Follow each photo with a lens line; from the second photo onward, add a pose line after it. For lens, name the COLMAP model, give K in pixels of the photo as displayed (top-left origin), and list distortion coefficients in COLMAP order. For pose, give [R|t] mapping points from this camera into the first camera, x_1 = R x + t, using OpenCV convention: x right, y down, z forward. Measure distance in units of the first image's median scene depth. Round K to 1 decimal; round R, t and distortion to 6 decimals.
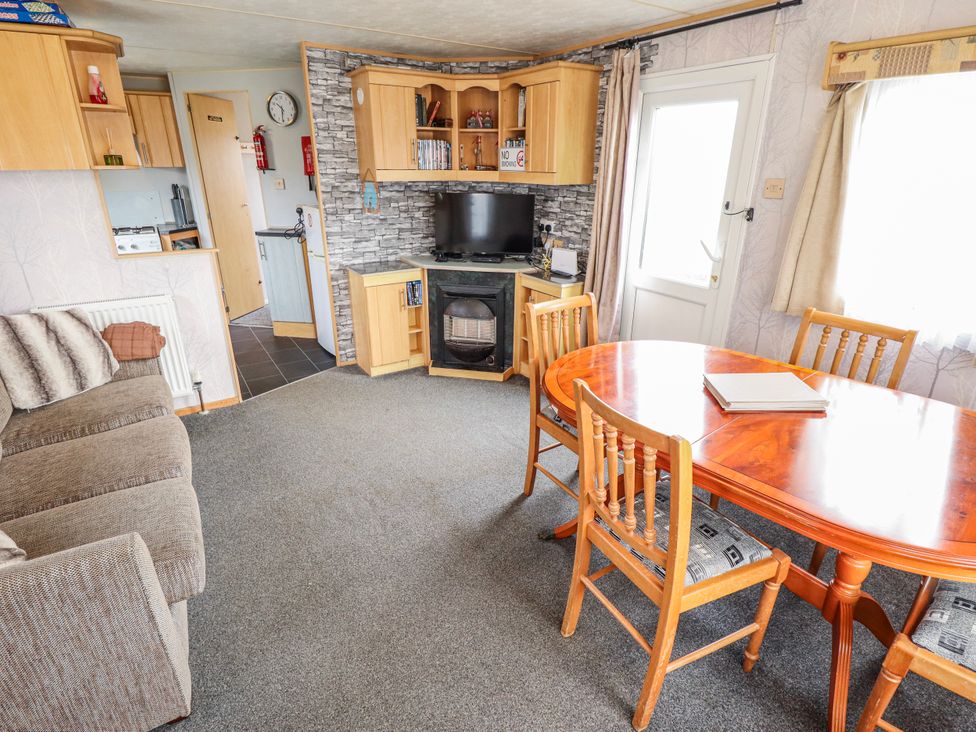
lens RADIAL K [[503.8, 0, 497.2], [0, 503.8, 358.9], [0, 0, 1]] dist [0.003175, -0.014443]
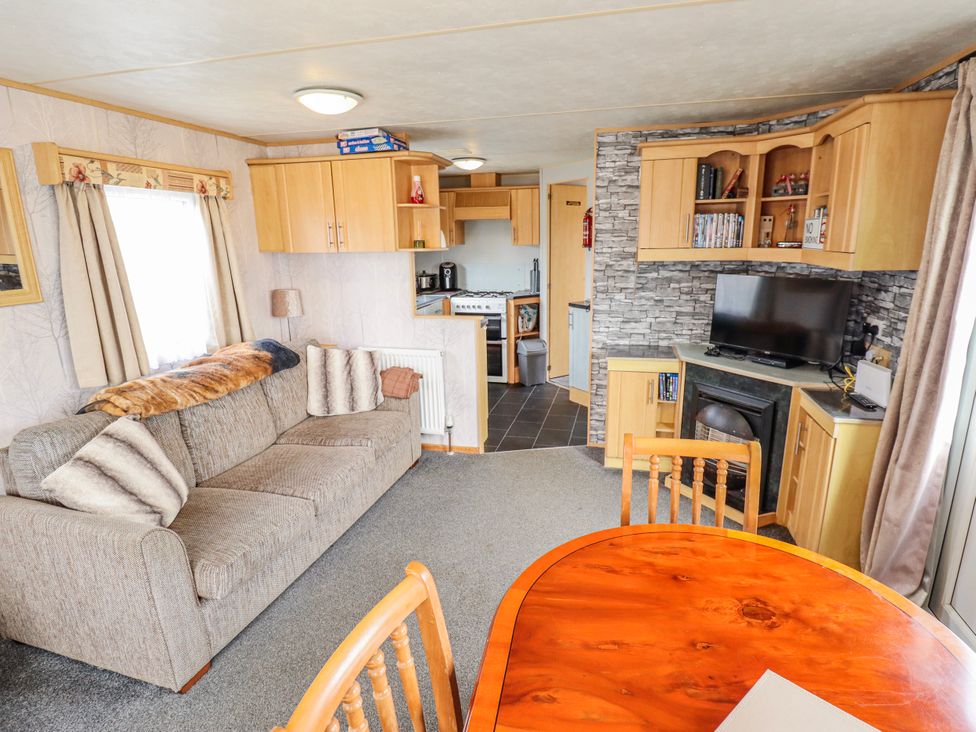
lens RADIAL K [[503.8, 0, 497.2], [0, 503.8, 358.9], [0, 0, 1]] dist [0.003175, -0.014443]
pose [[0.683914, 0.150432, -0.713885, 0.251352], [-0.240529, 0.970295, -0.025967, -0.087994], [0.688773, 0.189469, 0.699781, 0.201503]]
